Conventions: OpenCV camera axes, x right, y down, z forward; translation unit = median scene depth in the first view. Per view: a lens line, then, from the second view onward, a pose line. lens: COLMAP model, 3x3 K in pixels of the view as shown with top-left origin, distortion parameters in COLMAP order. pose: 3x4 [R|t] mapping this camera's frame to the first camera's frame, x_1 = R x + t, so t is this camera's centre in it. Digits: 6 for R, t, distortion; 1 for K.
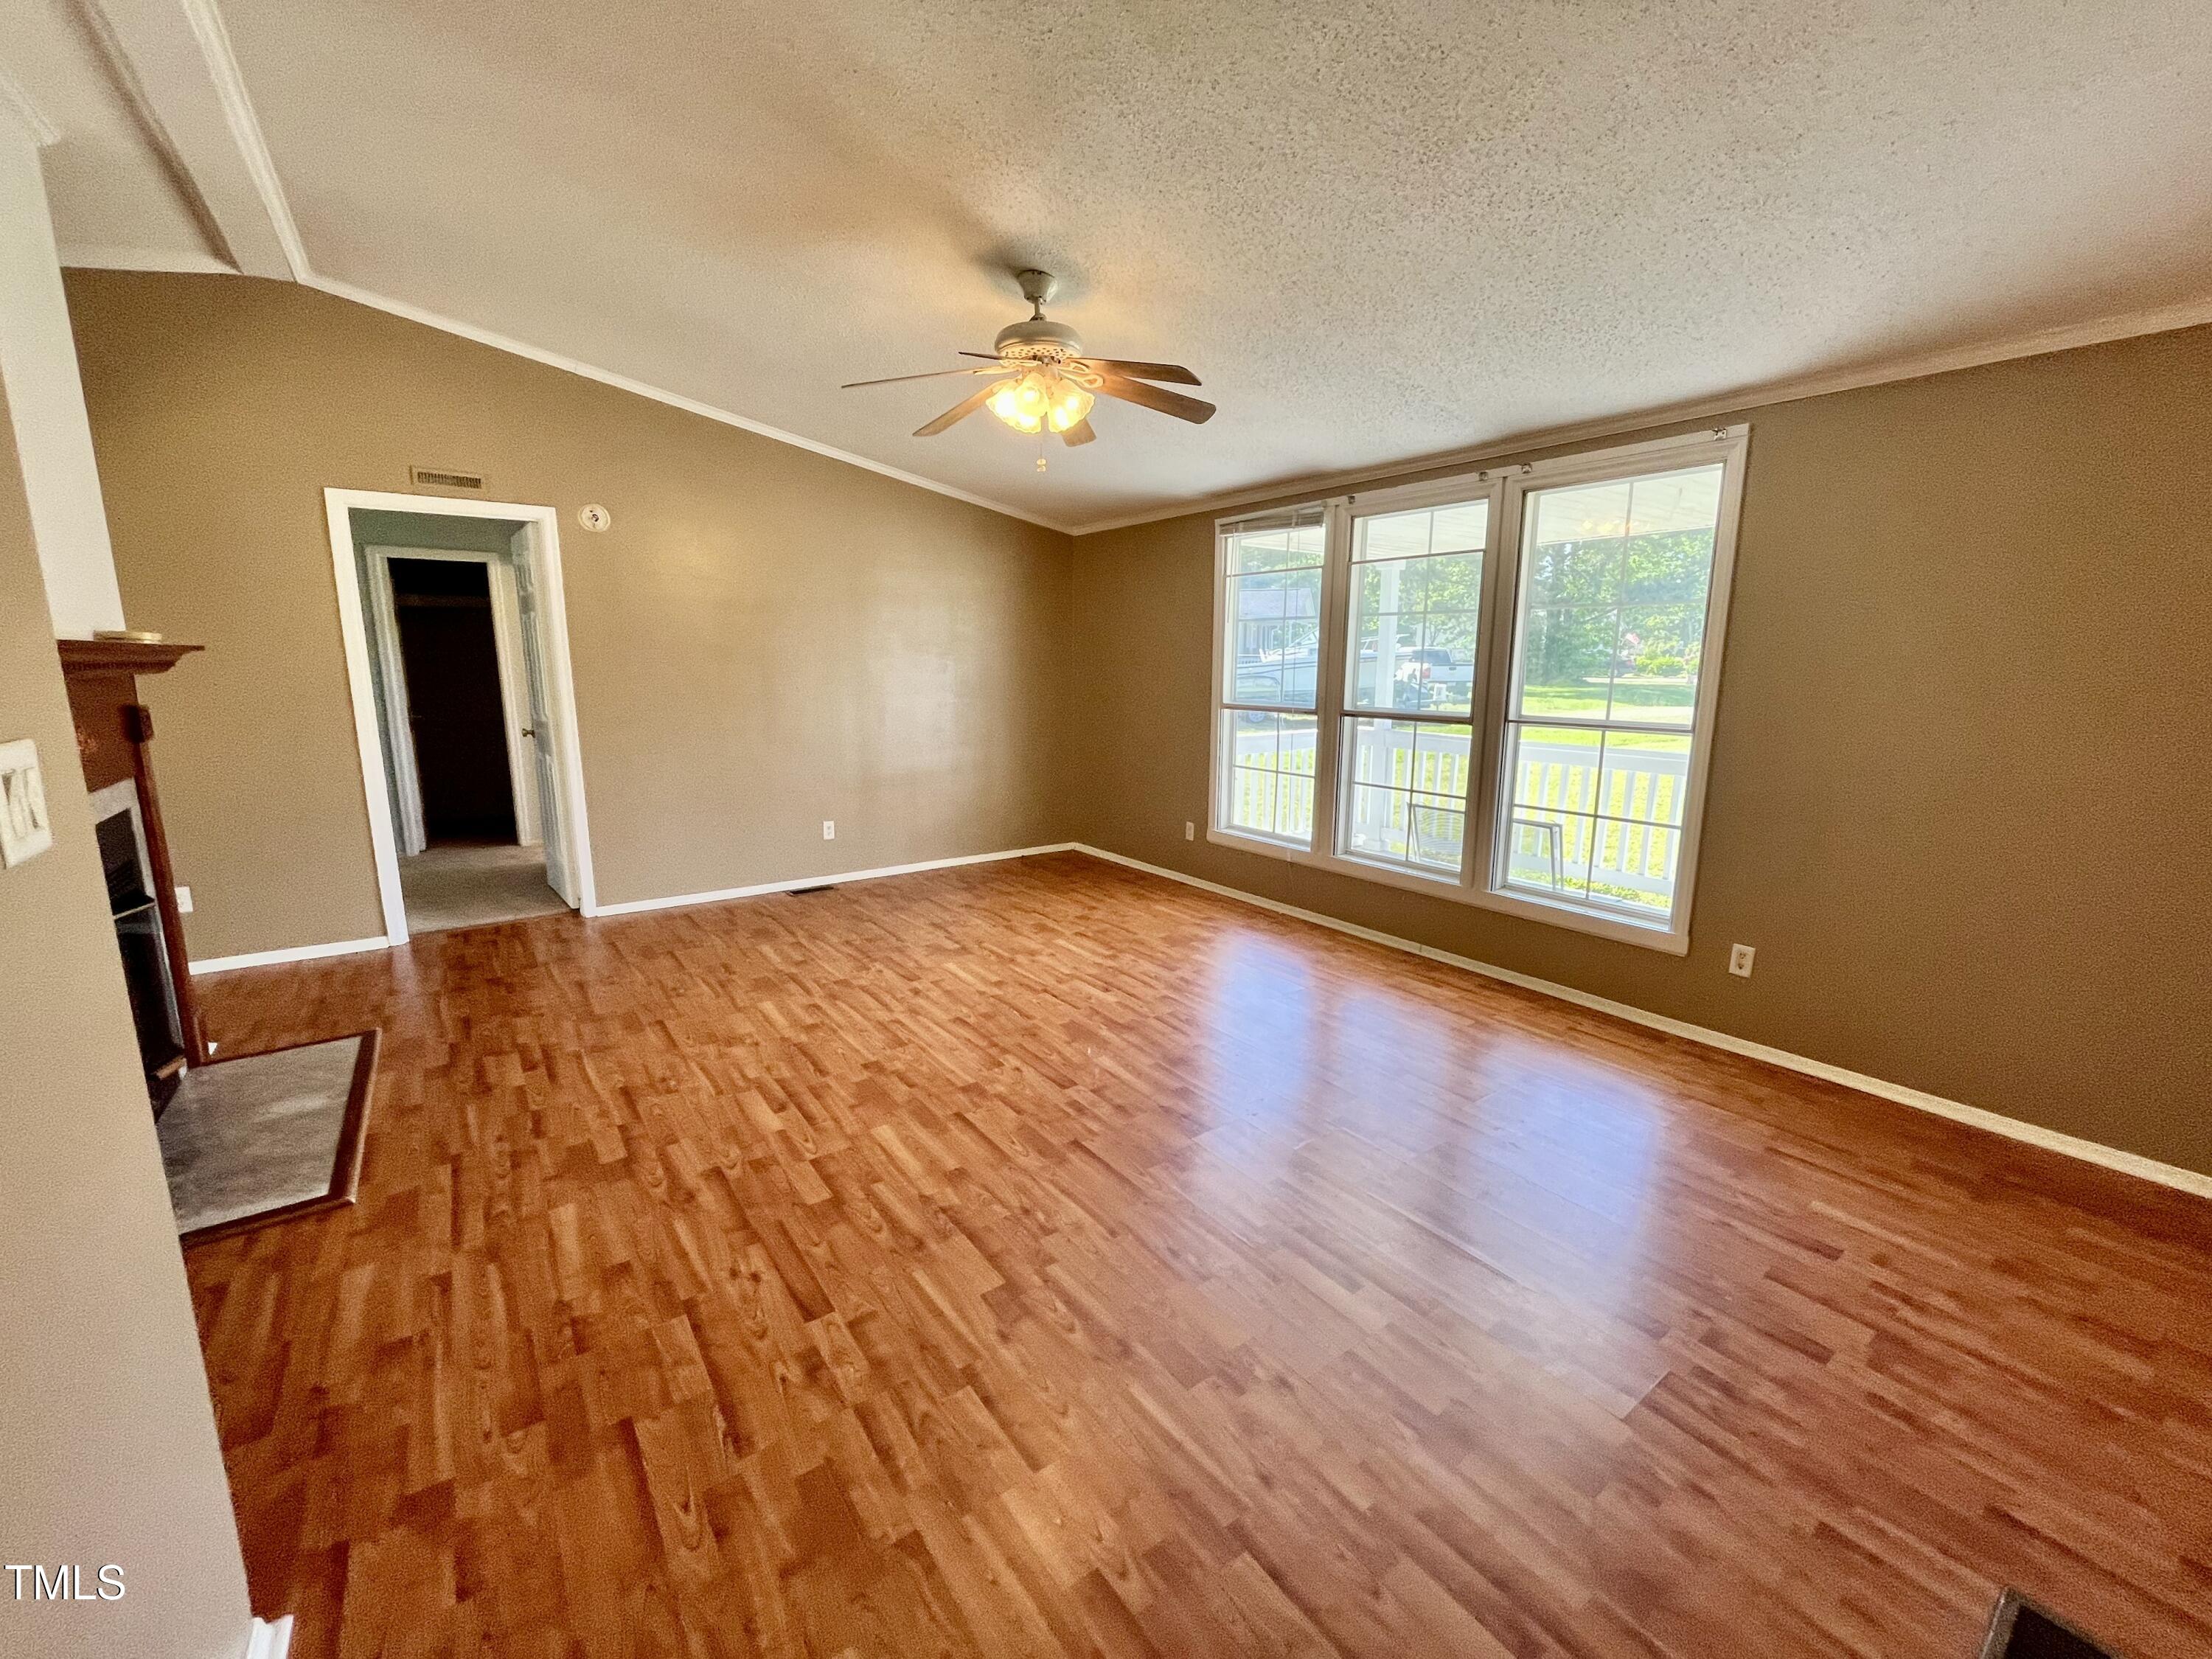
lens RADIAL K [[896.6, 0, 1110.2], [0, 896.6, 830.9], [0, 0, 1]] dist [-0.002334, -0.000018]
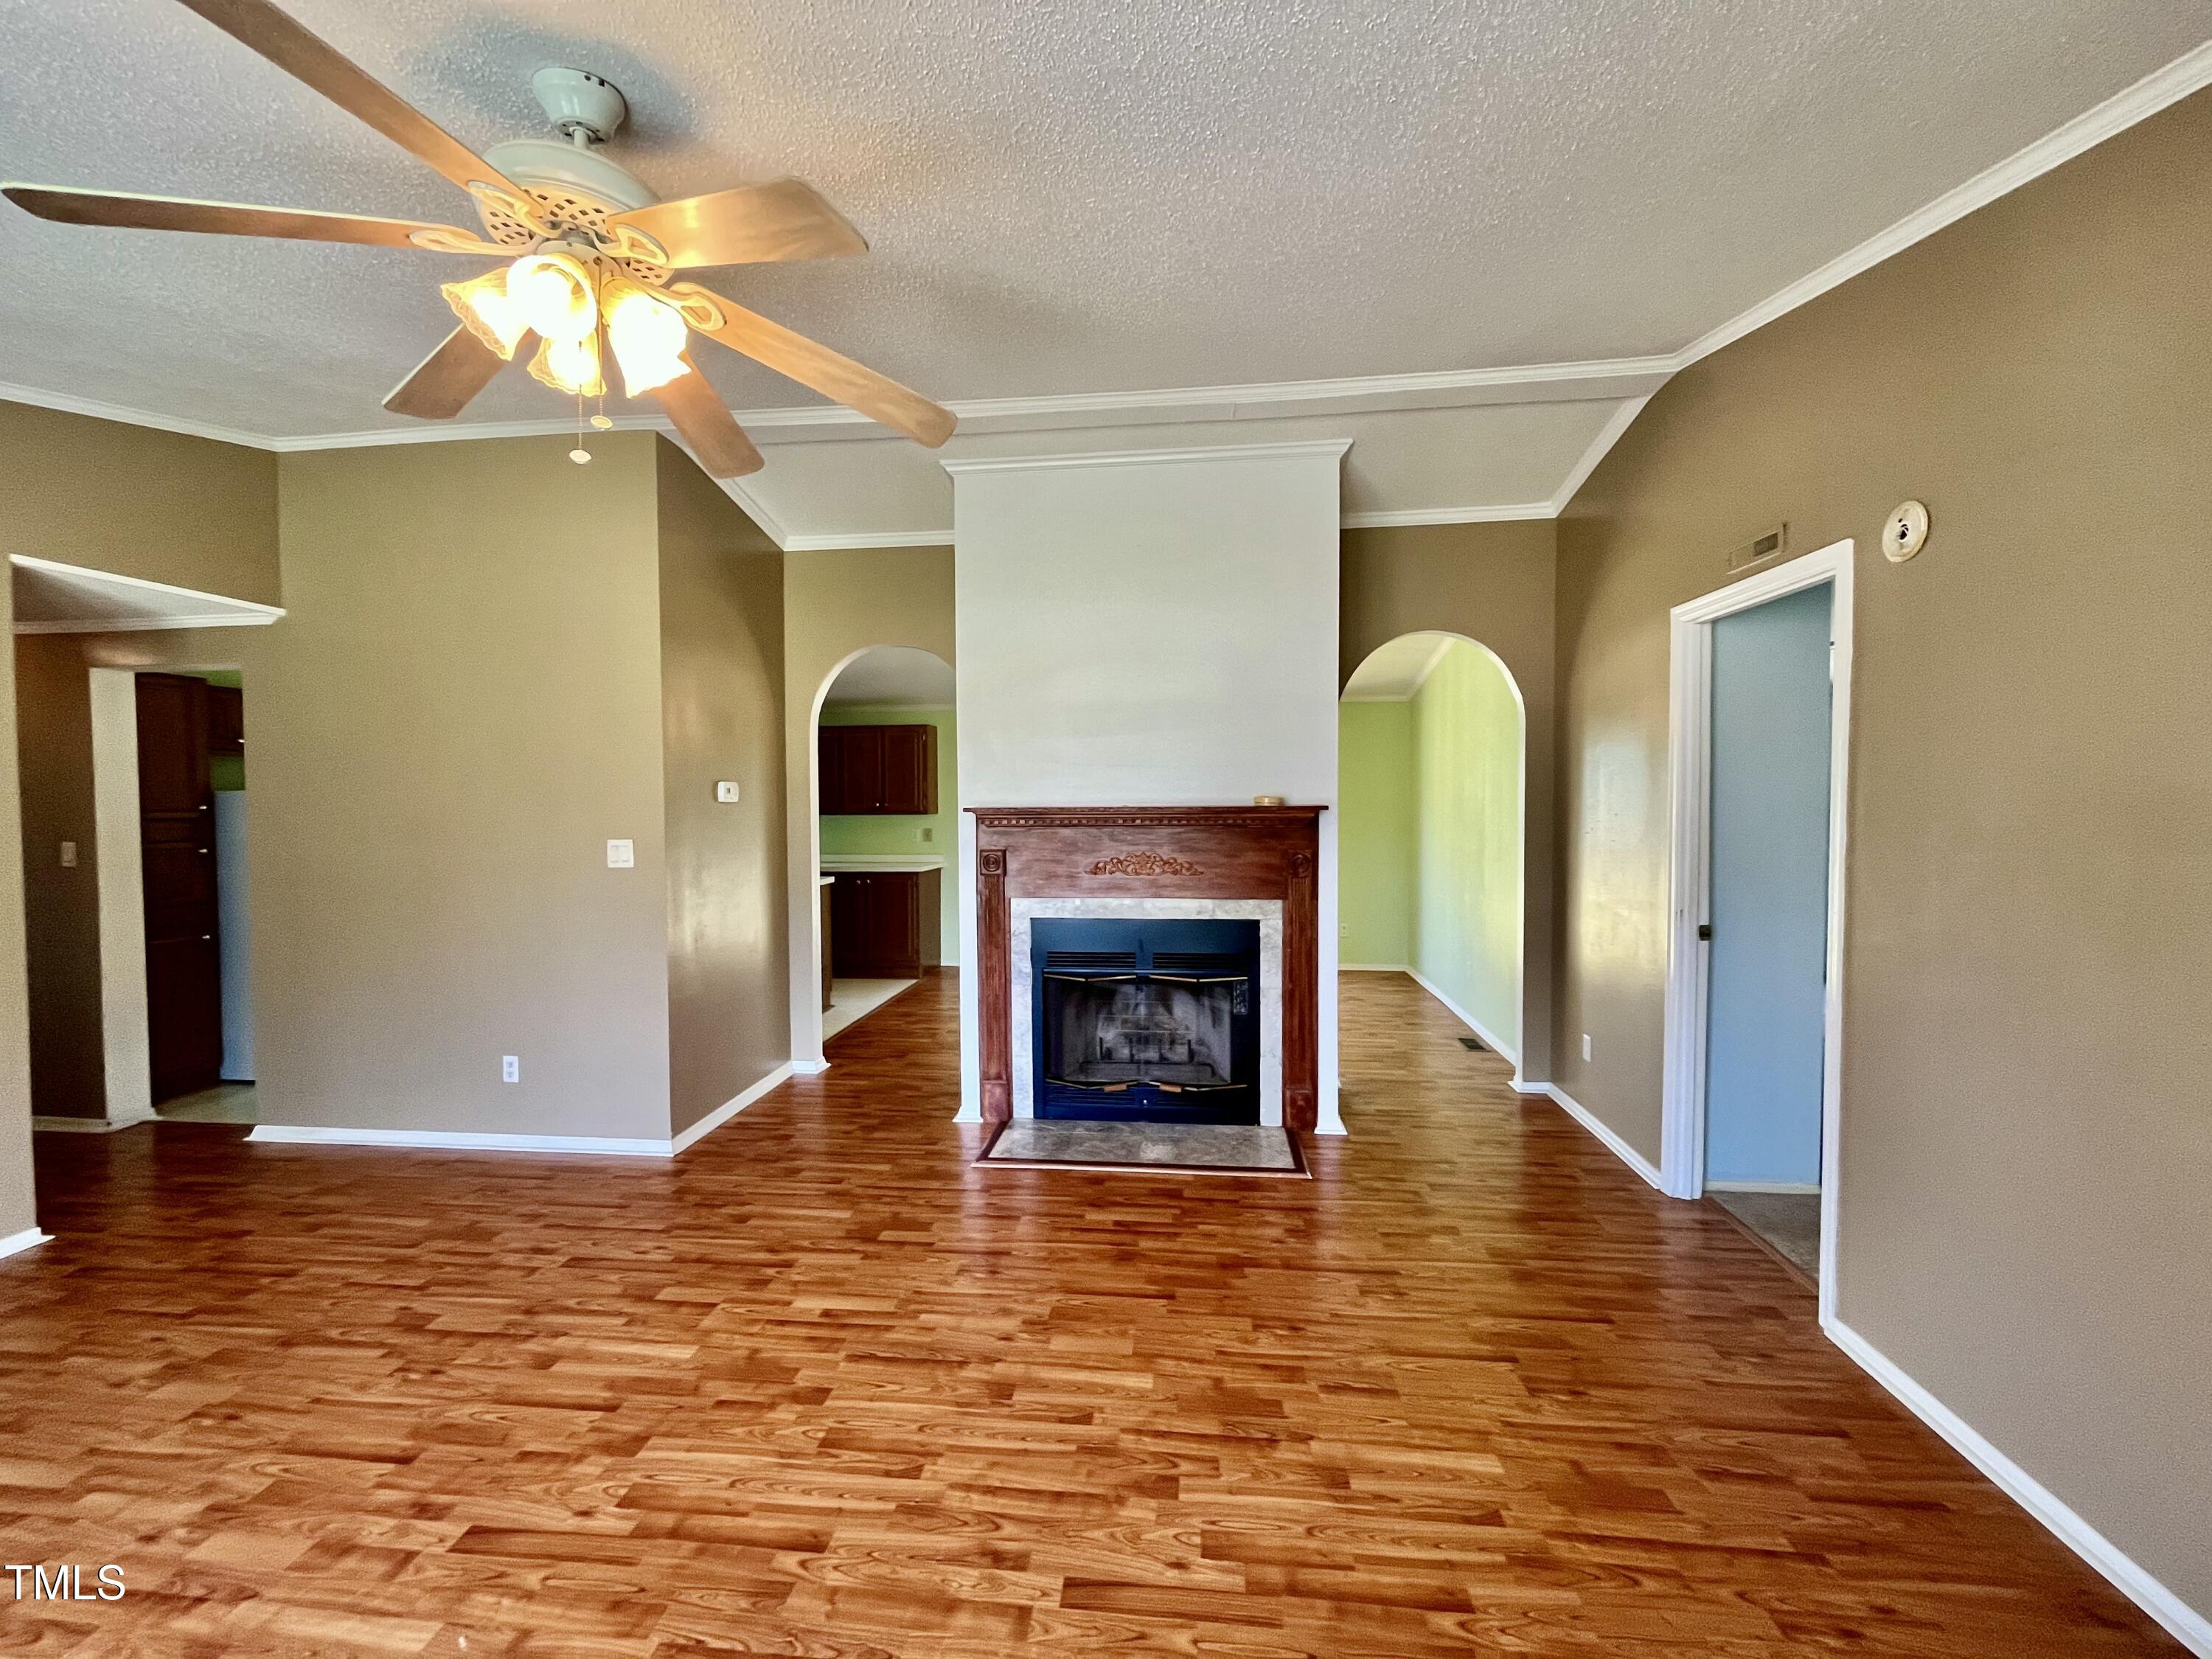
lens RADIAL K [[896.6, 0, 1103.4], [0, 896.6, 822.1], [0, 0, 1]] dist [-0.002334, -0.000018]
pose [[-0.678828, 0.020079, -0.734022, 0.090228], [-0.133072, 0.979710, 0.149866, -0.318647], [0.722138, 0.199411, -0.662383, 1.546362]]
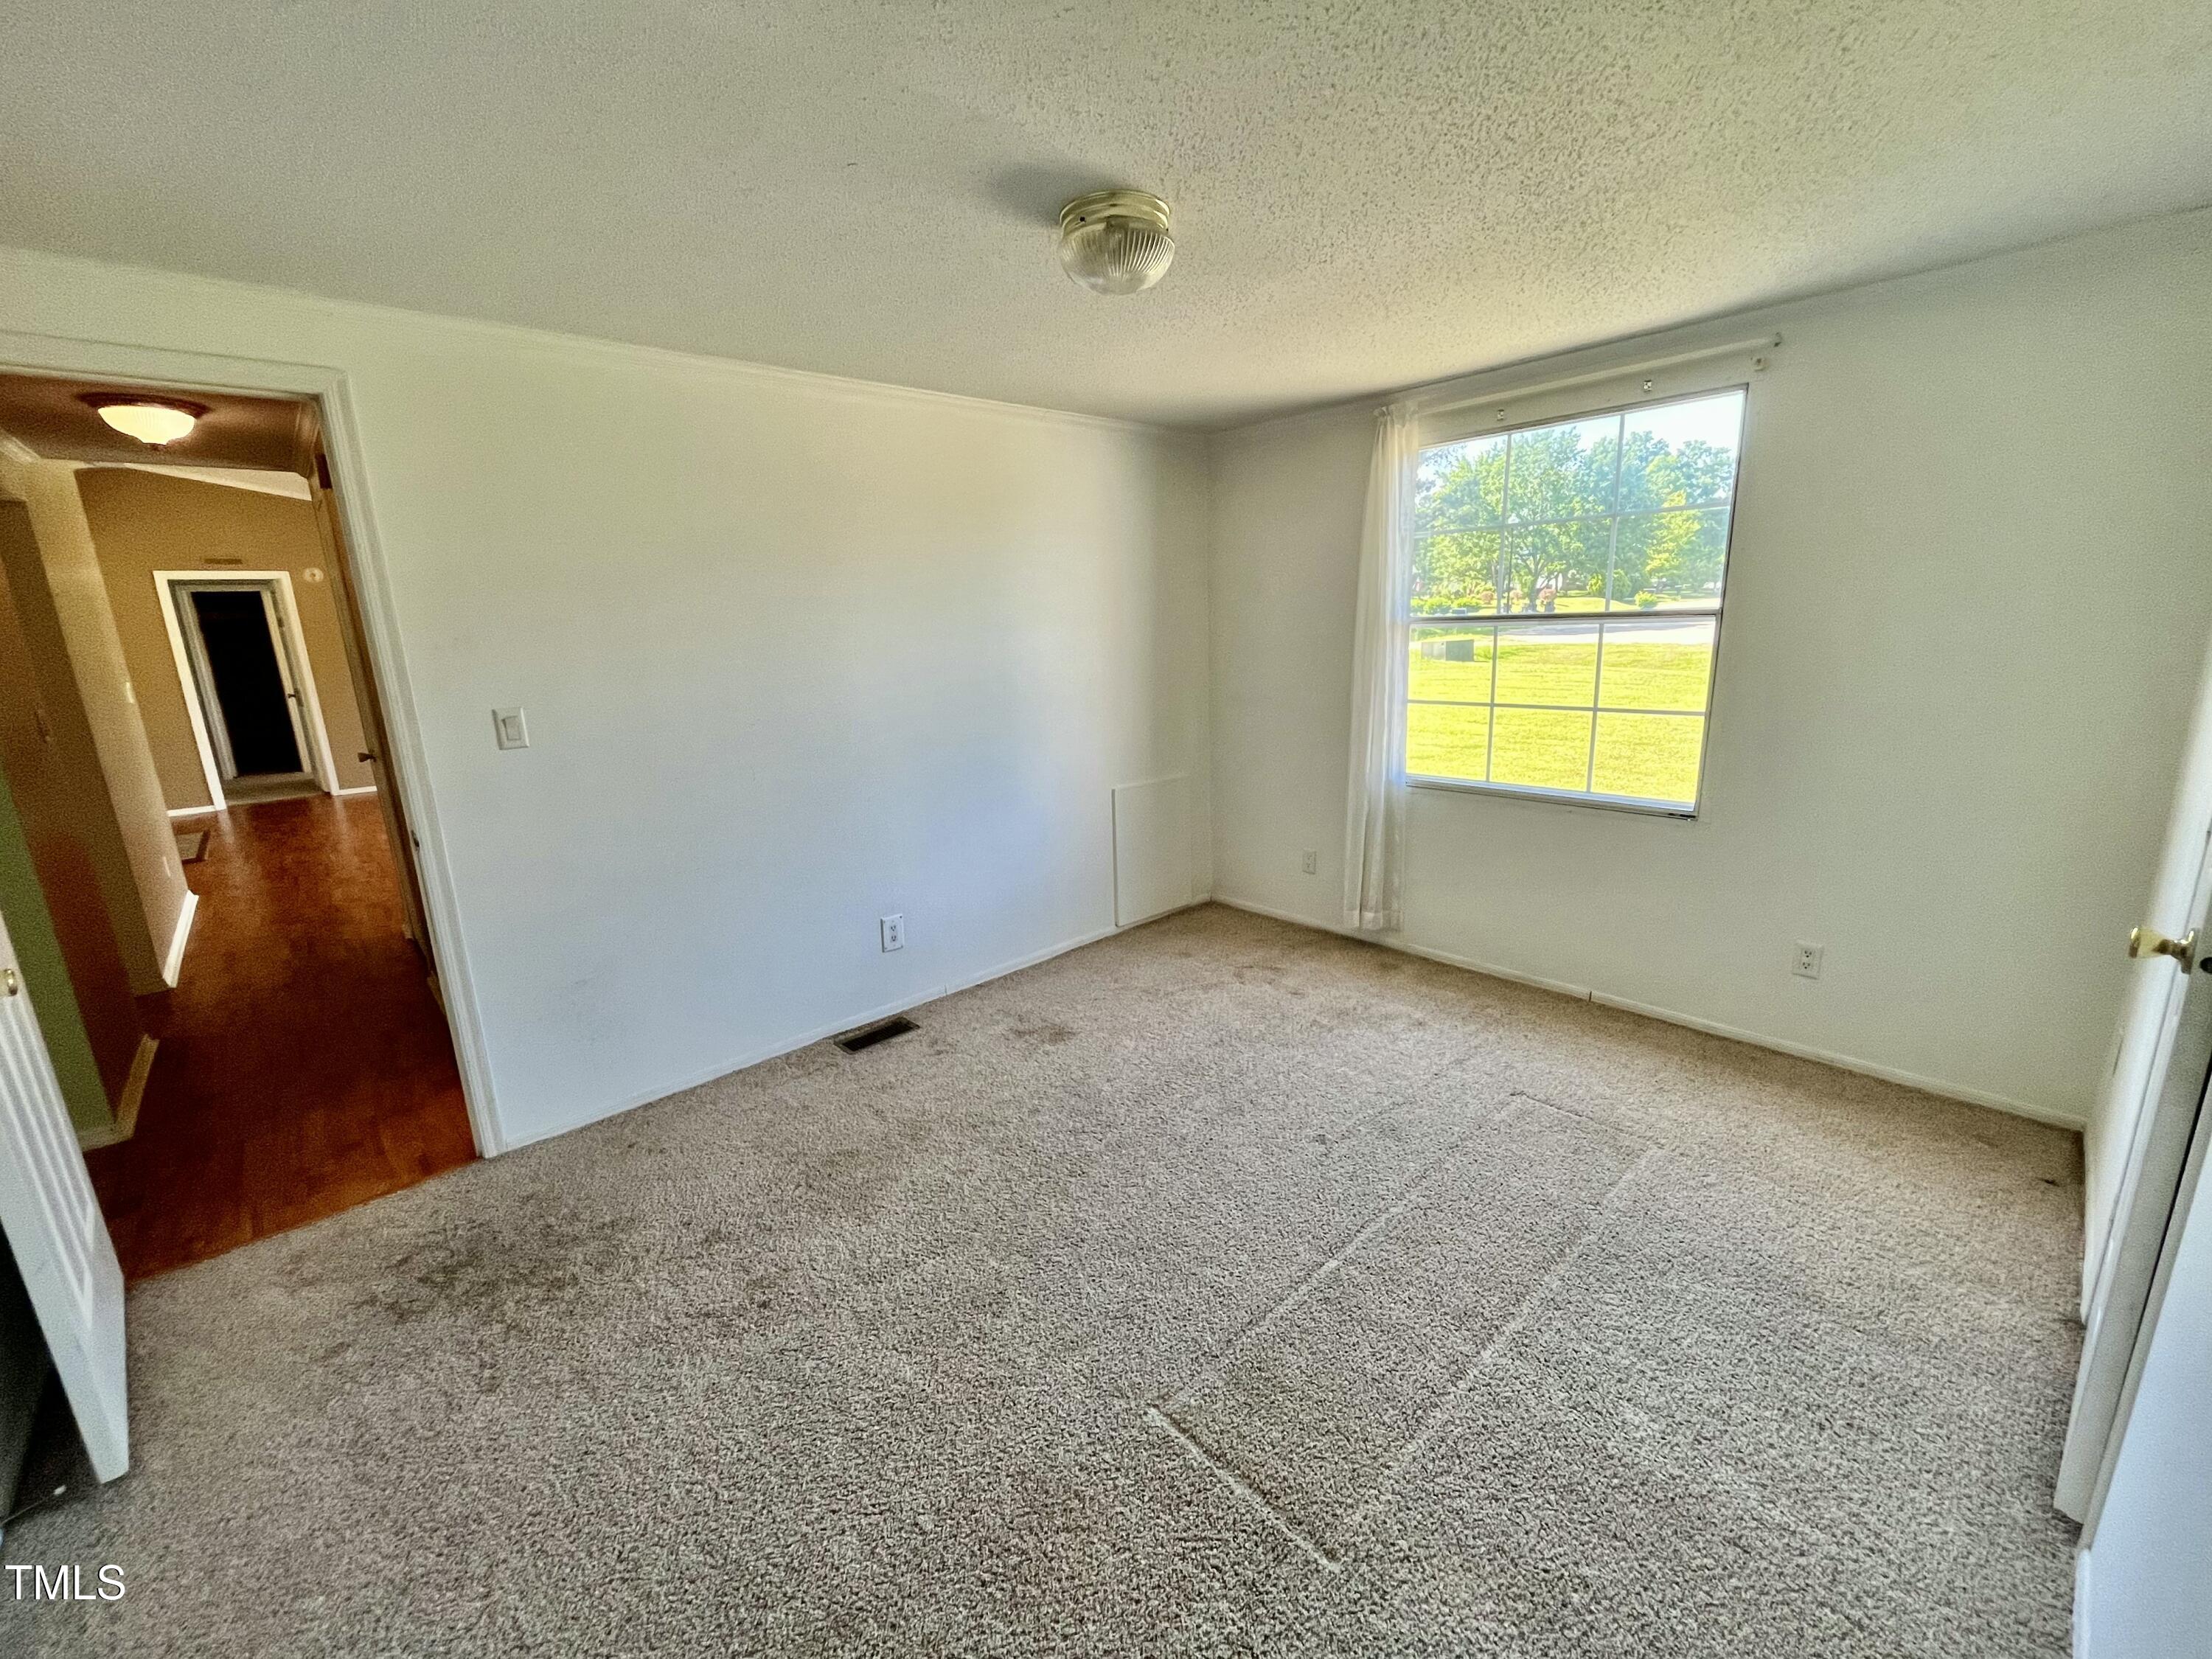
lens RADIAL K [[896.6, 0, 1115.1], [0, 896.6, 818.2], [0, 0, 1]] dist [-0.002334, -0.000018]
pose [[0.992192, -0.061503, 0.108499, 1.246066], [0.056683, 0.997287, 0.046968, 0.235013], [-0.111093, -0.040451, 0.992986, -1.547781]]
